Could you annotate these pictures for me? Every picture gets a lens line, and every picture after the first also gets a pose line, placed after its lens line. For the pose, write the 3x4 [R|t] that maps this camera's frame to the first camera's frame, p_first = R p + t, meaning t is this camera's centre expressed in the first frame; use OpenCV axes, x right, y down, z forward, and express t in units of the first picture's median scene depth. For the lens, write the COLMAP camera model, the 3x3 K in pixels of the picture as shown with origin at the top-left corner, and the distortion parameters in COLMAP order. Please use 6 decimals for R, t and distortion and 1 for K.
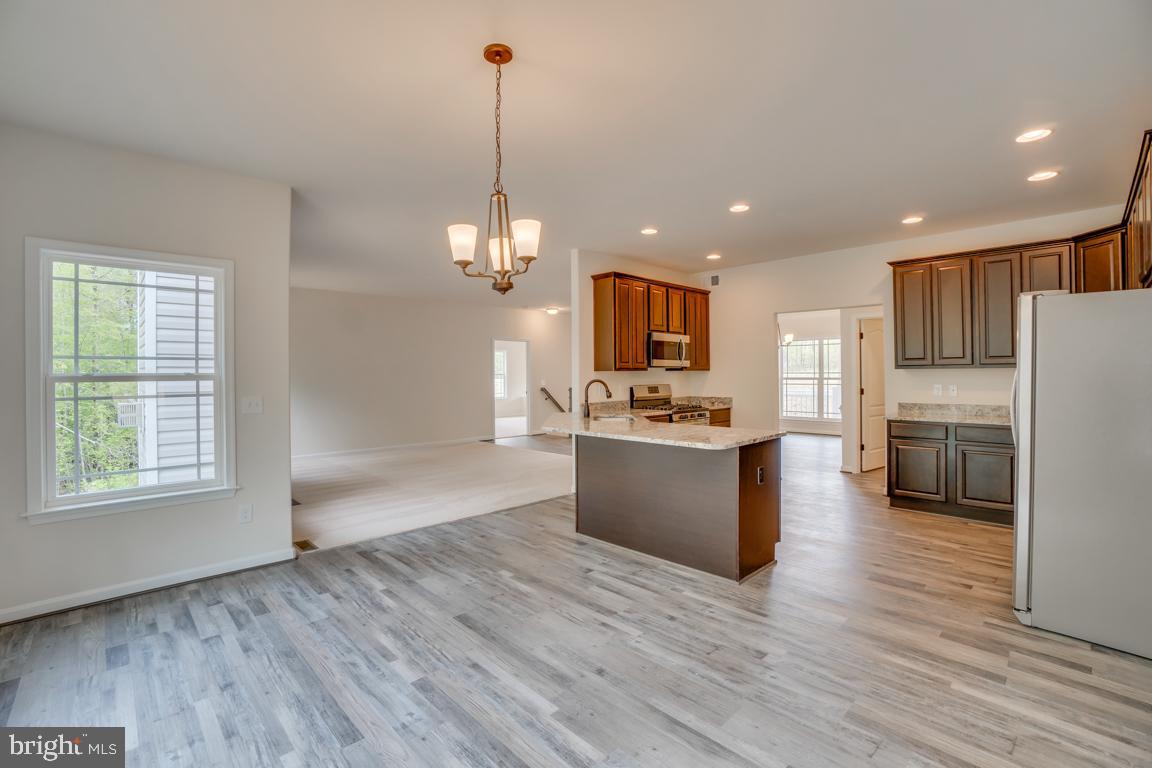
lens RADIAL K [[509.5, 0, 578.6], [0, 509.5, 379.8], [0, 0, 1]] dist [-0.065328, 0.024897]
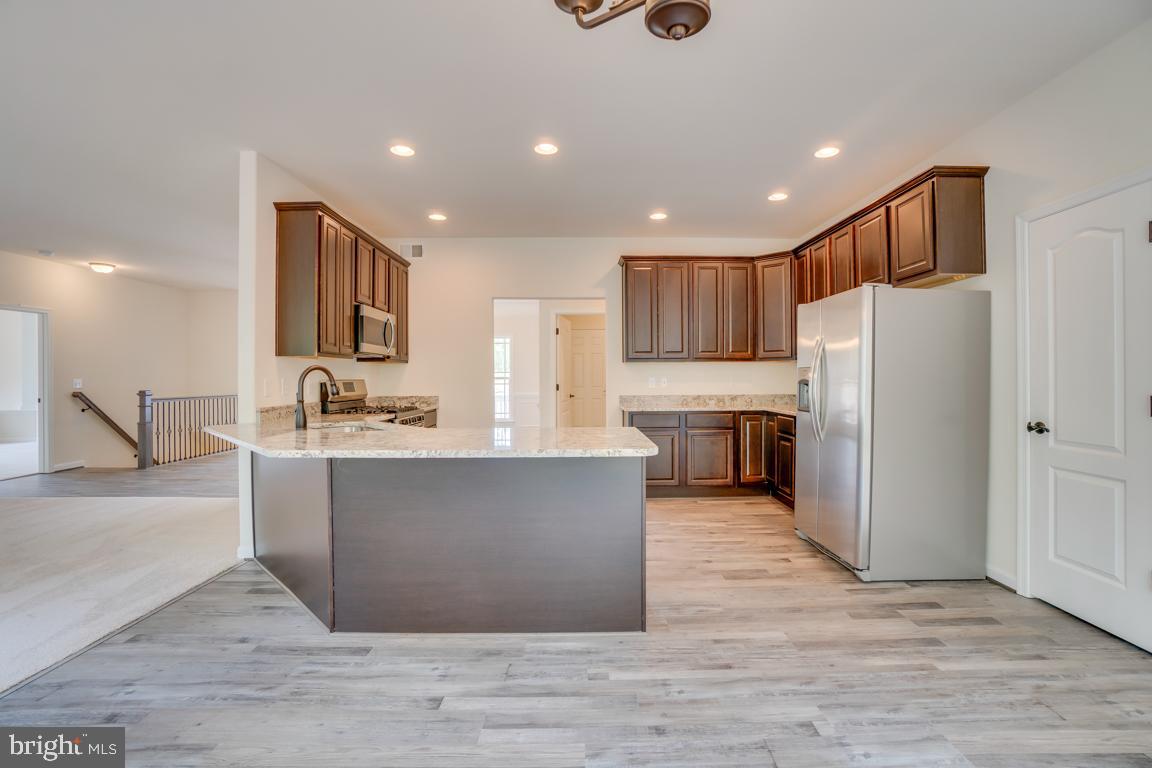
lens RADIAL K [[509.5, 0, 578.6], [0, 509.5, 379.8], [0, 0, 1]] dist [-0.065328, 0.024897]
pose [[0.685570, 0.002154, 0.728003, -0.246121], [0.007342, 0.999924, -0.009873, 0.032550], [-0.727969, 0.012113, 0.685503, 0.477352]]
